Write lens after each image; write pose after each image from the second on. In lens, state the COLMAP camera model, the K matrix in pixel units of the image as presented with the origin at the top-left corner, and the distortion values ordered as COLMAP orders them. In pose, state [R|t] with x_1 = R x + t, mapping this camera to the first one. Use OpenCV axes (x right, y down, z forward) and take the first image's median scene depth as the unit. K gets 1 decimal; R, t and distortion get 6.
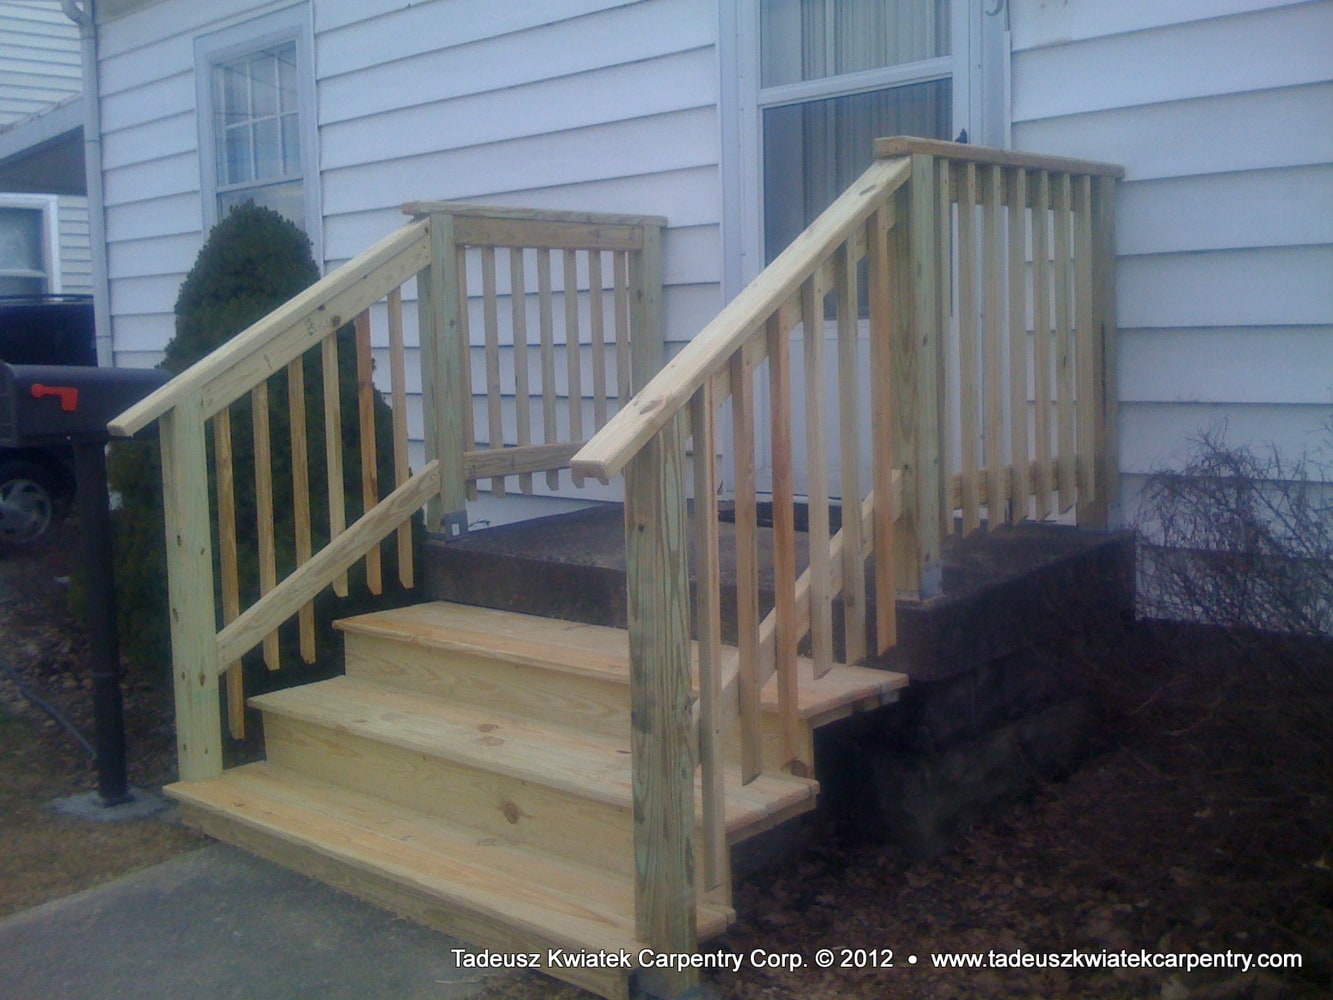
lens RADIAL K [[1466.1, 0, 693.9], [0, 1466.1, 474.1], [0, 0, 1]] dist [0.076041, -0.371953]
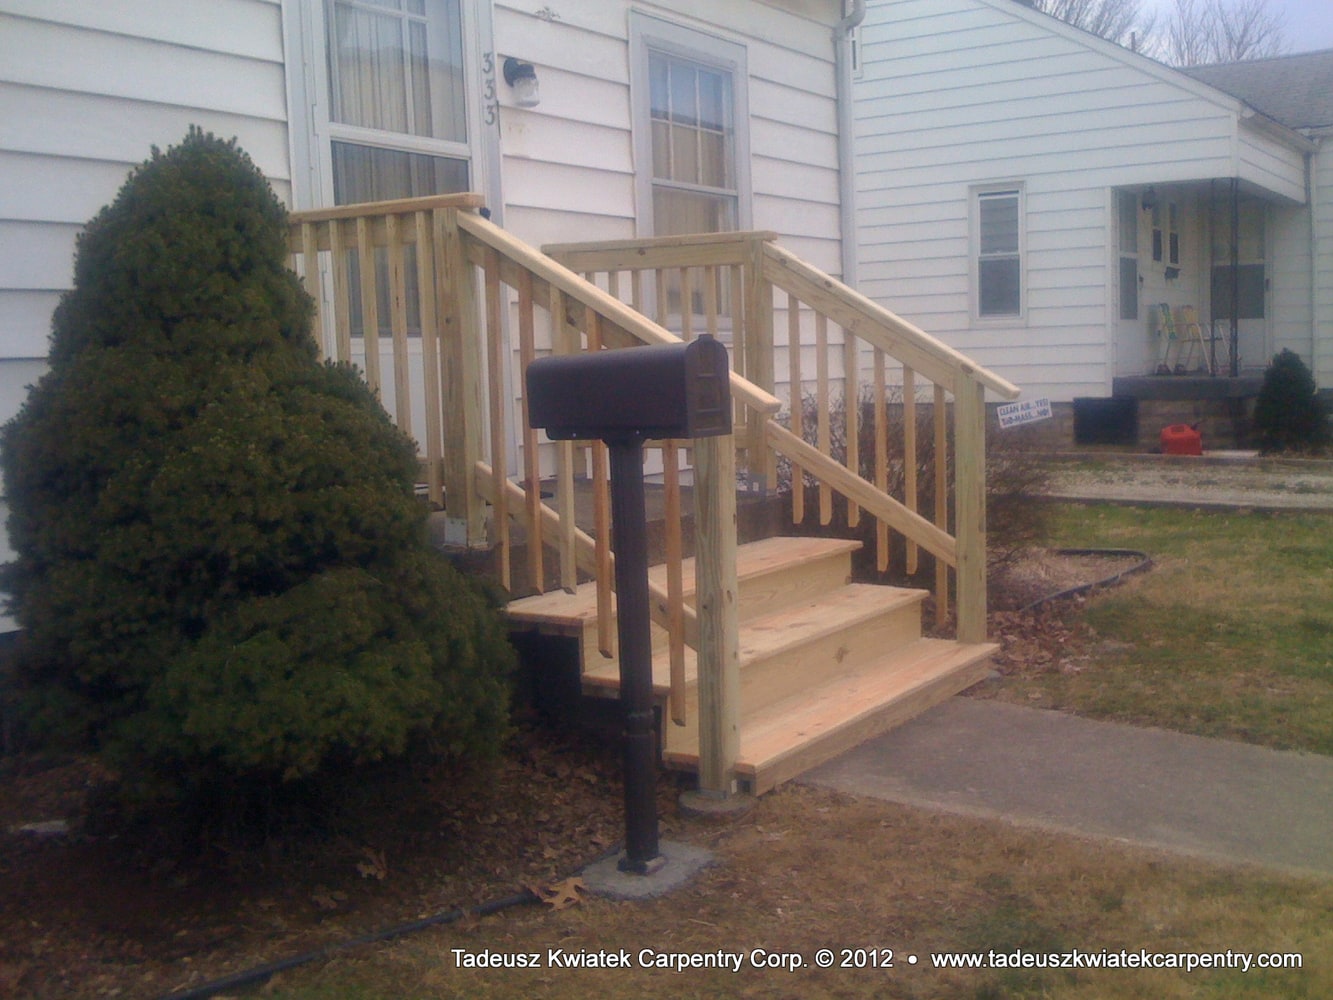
lens RADIAL K [[1466.1, 0, 693.9], [0, 1466.1, 474.1], [0, 0, 1]] dist [0.076041, -0.371953]
pose [[-0.171253, -0.046151, 0.984146, -1.217591], [0.119737, 0.990523, 0.067286, -0.052722], [-0.977924, 0.129362, -0.164104, 1.078120]]
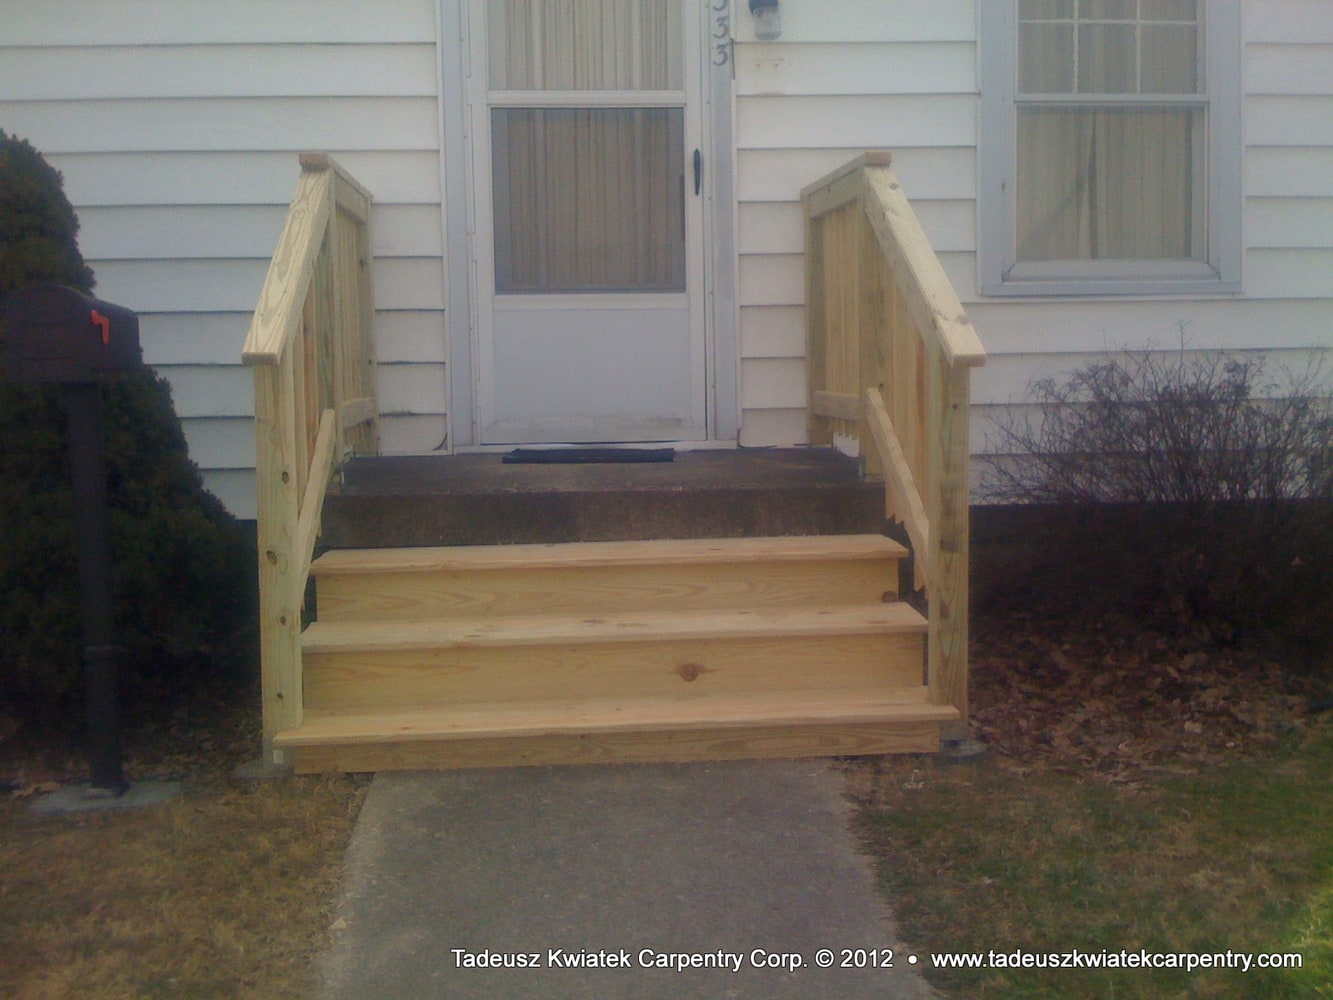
lens RADIAL K [[1466.1, 0, 693.9], [0, 1466.1, 474.1], [0, 0, 1]] dist [0.076041, -0.371953]
pose [[0.681564, -0.040665, 0.730627, -0.787862], [0.063336, 0.997986, -0.003537, 0.057275], [-0.729012, 0.048686, 0.682767, 0.133463]]
